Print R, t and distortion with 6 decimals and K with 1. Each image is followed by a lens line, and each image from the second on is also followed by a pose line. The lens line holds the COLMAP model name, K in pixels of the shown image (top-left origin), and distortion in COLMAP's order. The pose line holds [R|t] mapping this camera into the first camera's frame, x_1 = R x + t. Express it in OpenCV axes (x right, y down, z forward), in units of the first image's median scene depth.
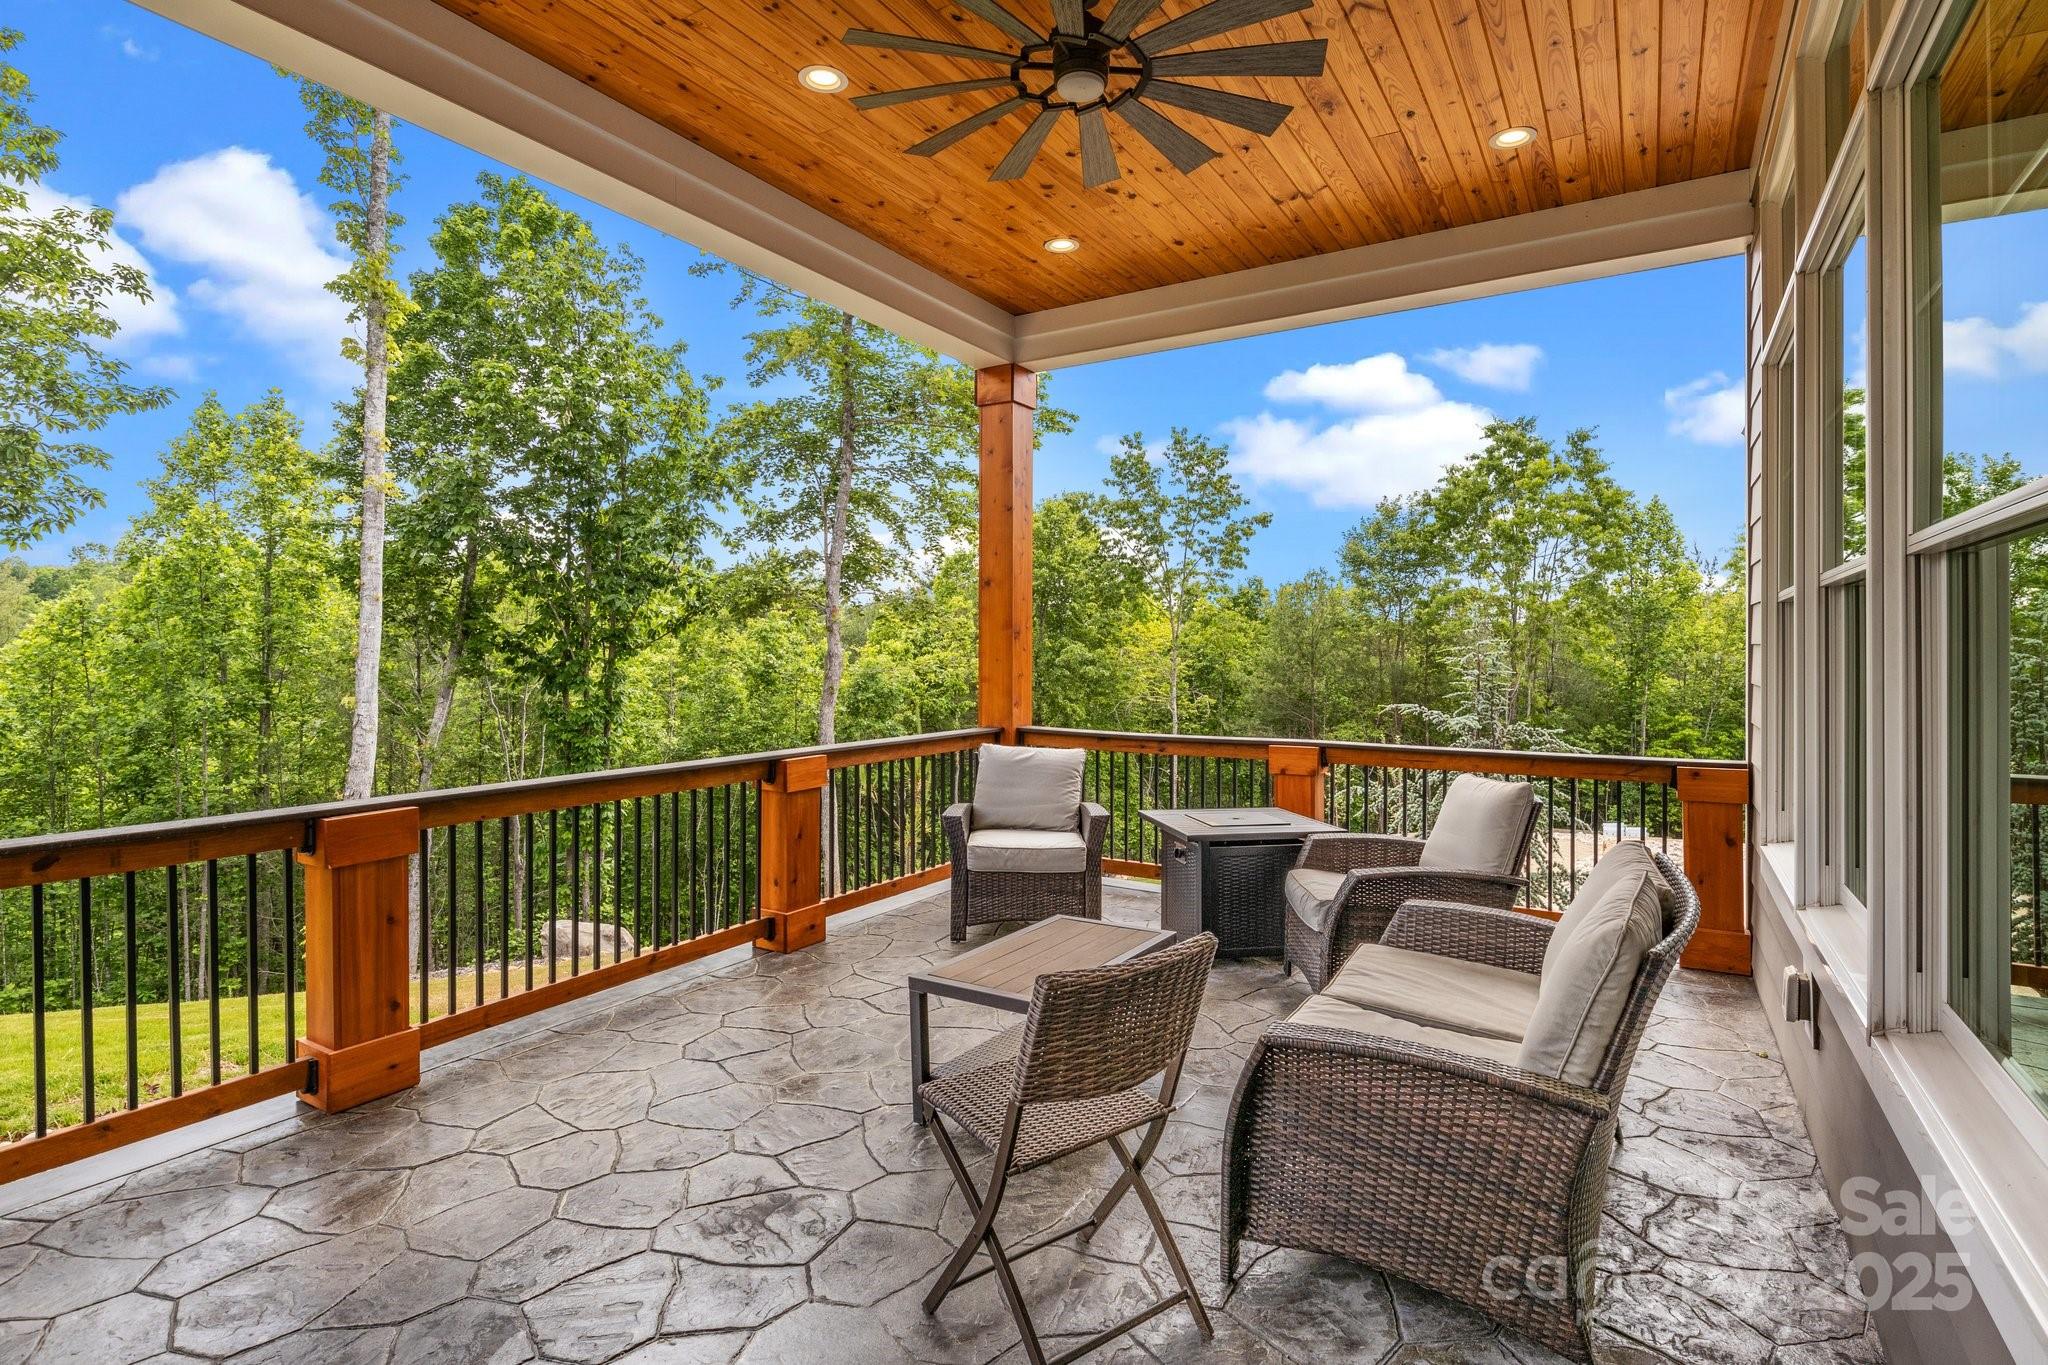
lens RADIAL K [[1013.3, 0, 1024.7], [0, 1013.3, 659.8], [0, 0, 1]] dist [-0.015635, -0.001143]
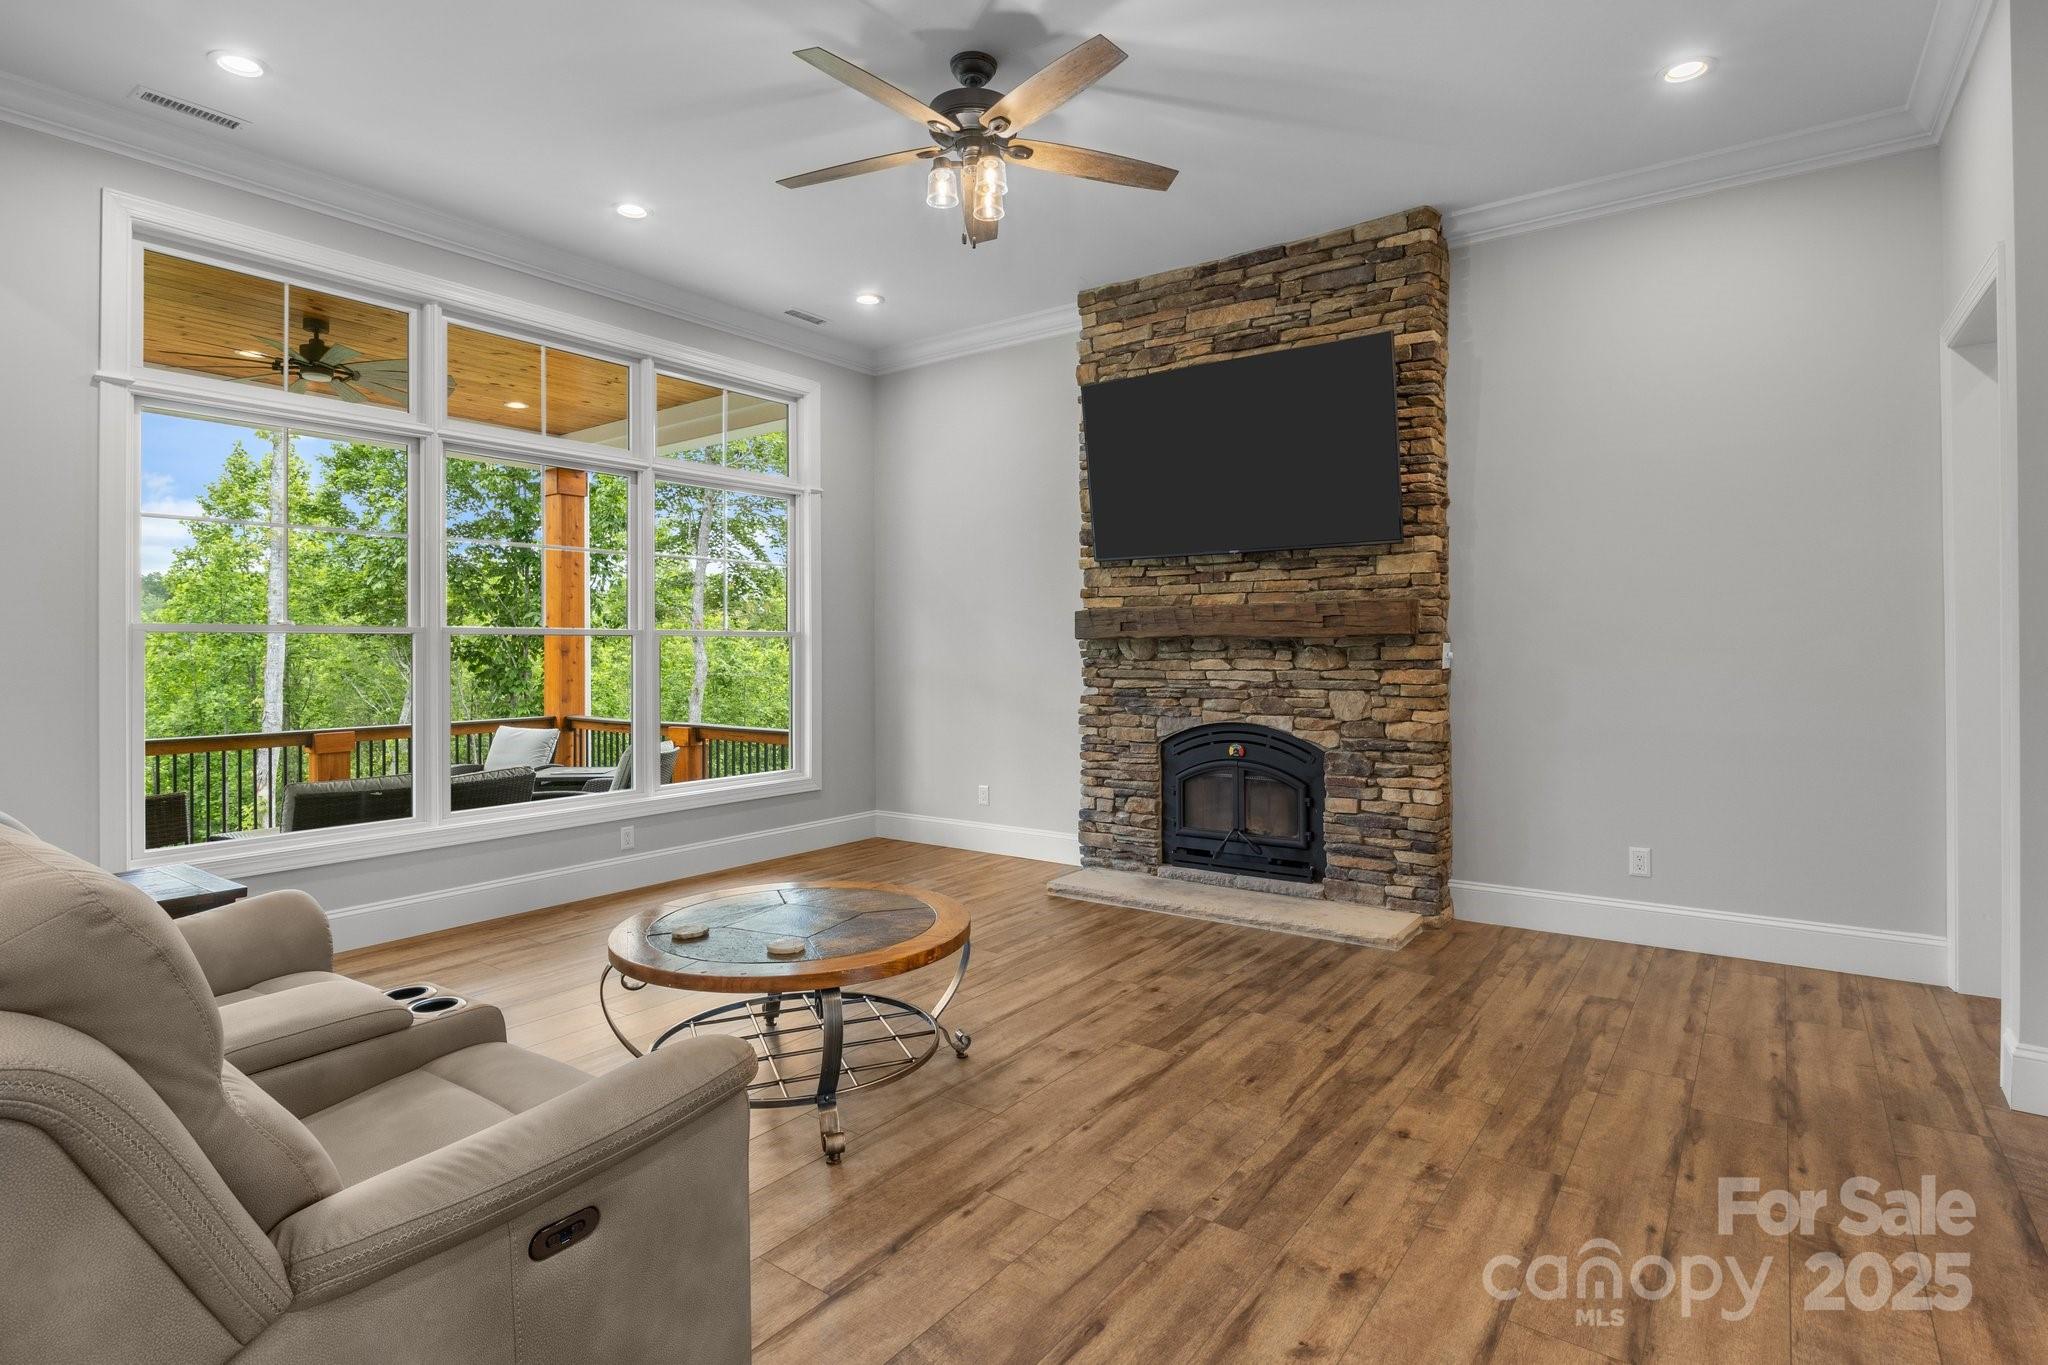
lens RADIAL K [[1022.2, 0, 1034.2], [0, 1022.2, 661.0], [0, 0, 1]] dist [-0.008199, 0.000942]
pose [[0.997501, -0.010824, -0.069817, 0.211436], [0.010525, 0.999934, -0.004644, 0.005416], [0.069862, 0.003898, 0.997549, -0.134236]]
